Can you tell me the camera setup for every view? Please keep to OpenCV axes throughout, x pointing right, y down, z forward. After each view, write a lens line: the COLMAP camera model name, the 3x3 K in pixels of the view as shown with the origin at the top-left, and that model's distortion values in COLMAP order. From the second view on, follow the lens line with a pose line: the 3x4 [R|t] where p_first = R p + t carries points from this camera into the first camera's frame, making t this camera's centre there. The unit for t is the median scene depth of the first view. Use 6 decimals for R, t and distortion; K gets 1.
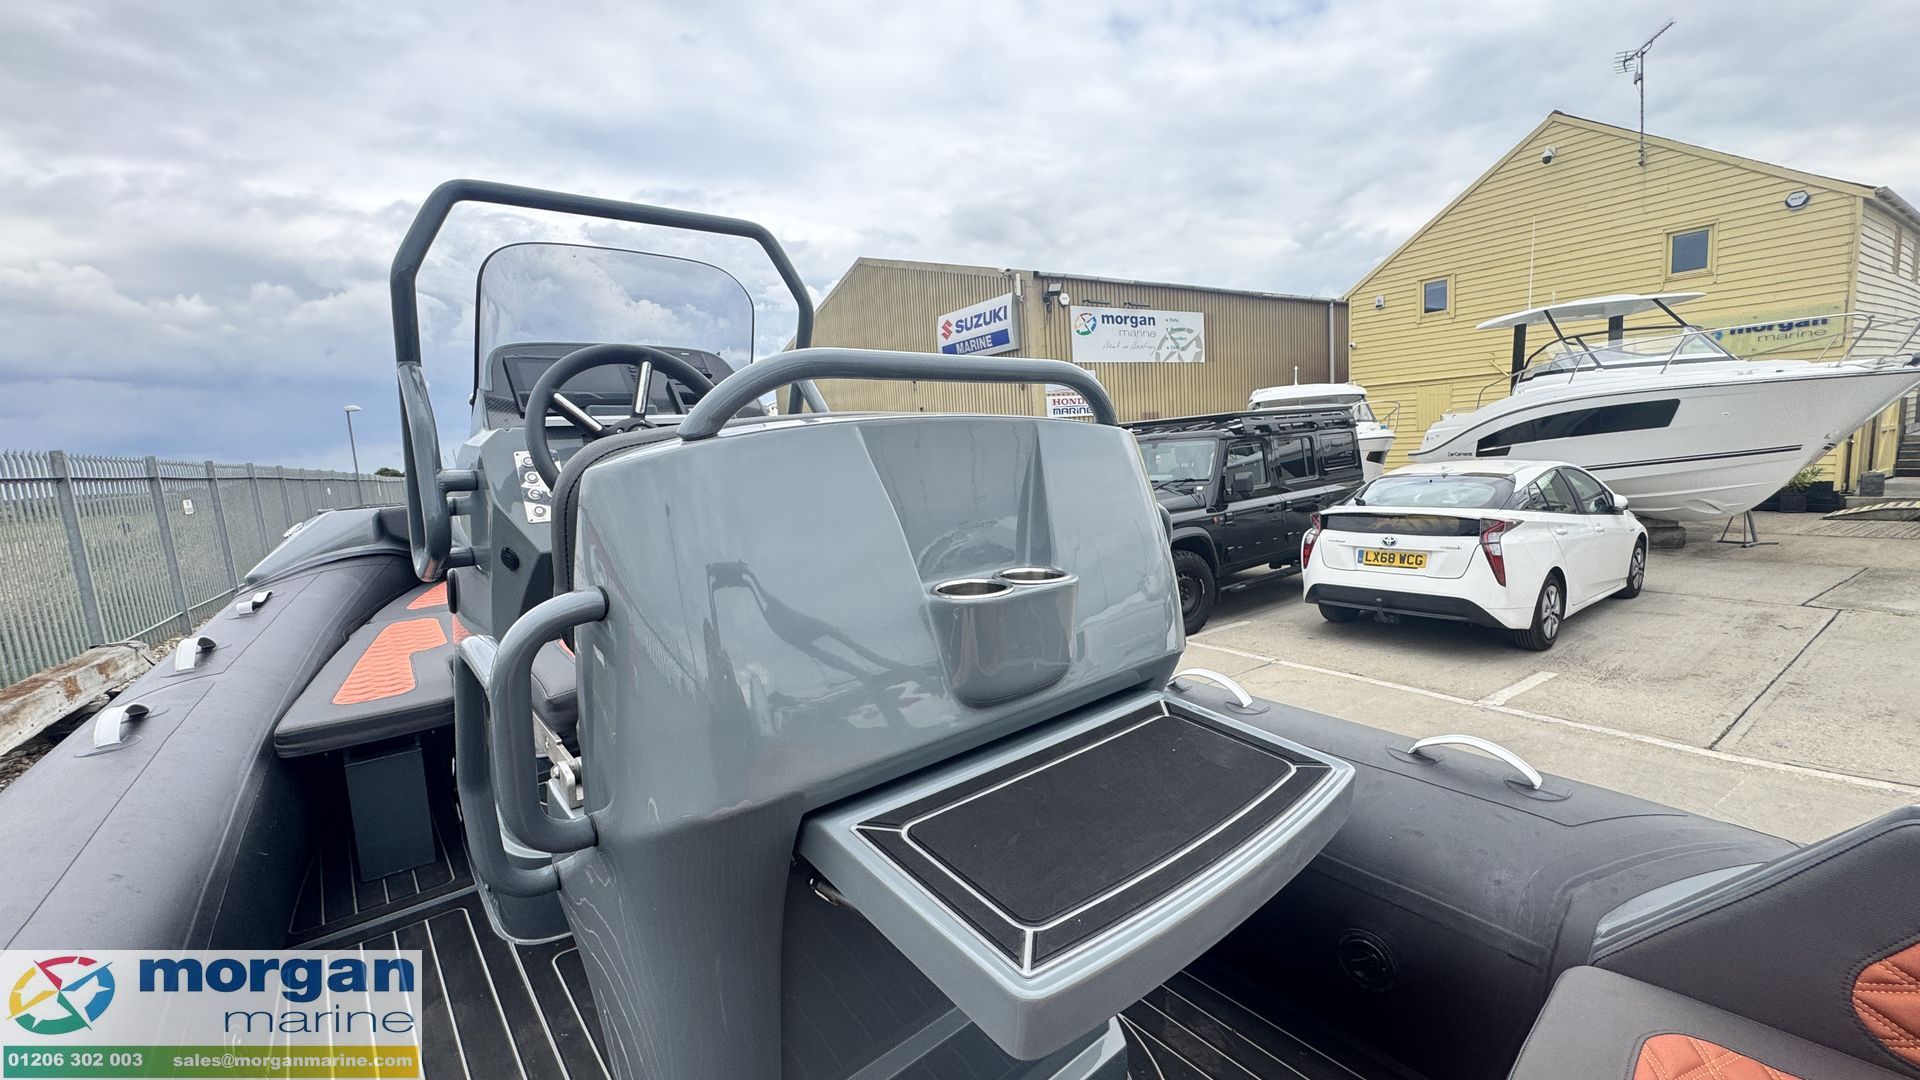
lens RADIAL K [[764.4, 0, 960.3], [0, 764.4, 536.5], [0, 0, 1]] dist [-0.004463, 0.000576]
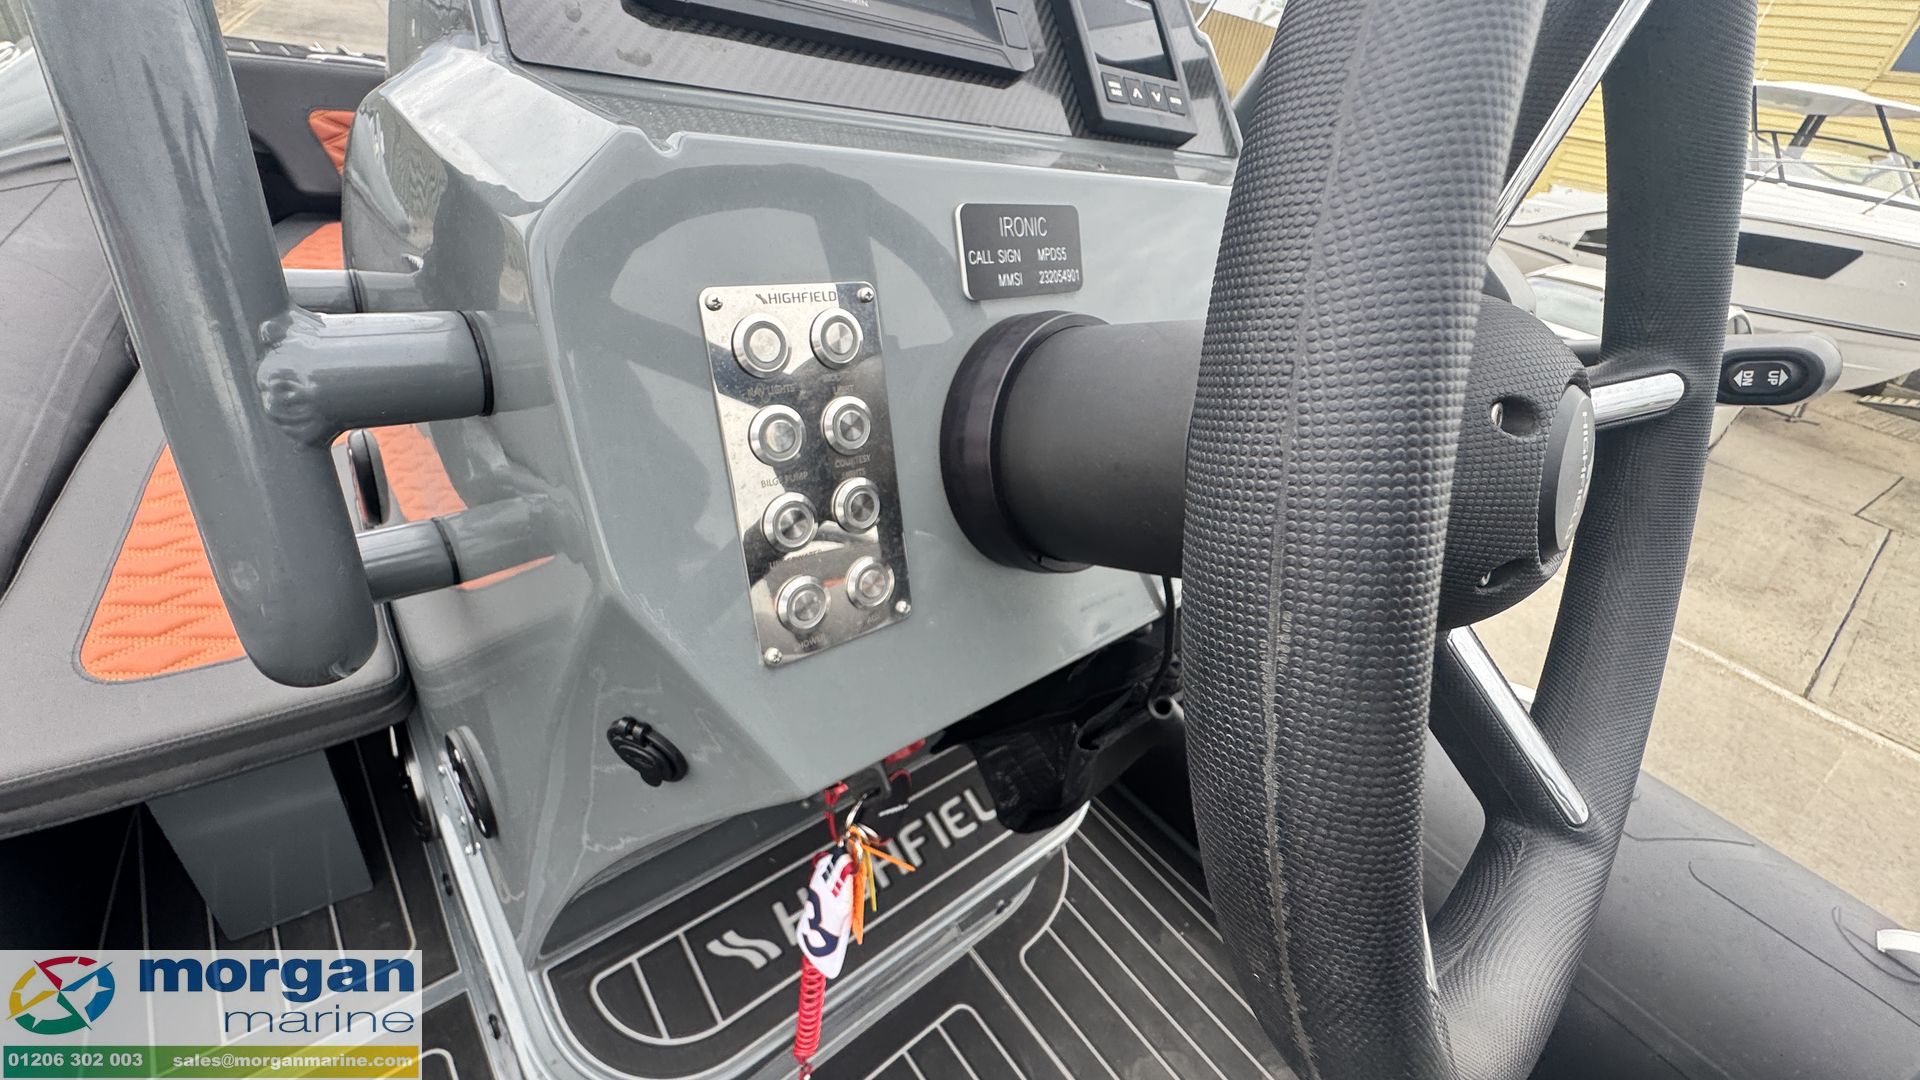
lens RADIAL K [[774.8, 0, 960.5], [0, 774.8, 535.5], [0, 0, 1]] dist [-0.007956, 0.000991]
pose [[0.974575, 0.187036, 0.123375, -0.098006], [-0.221520, 0.887003, 0.405160, -0.027189], [-0.033655, -0.422189, 0.905883, 0.147134]]
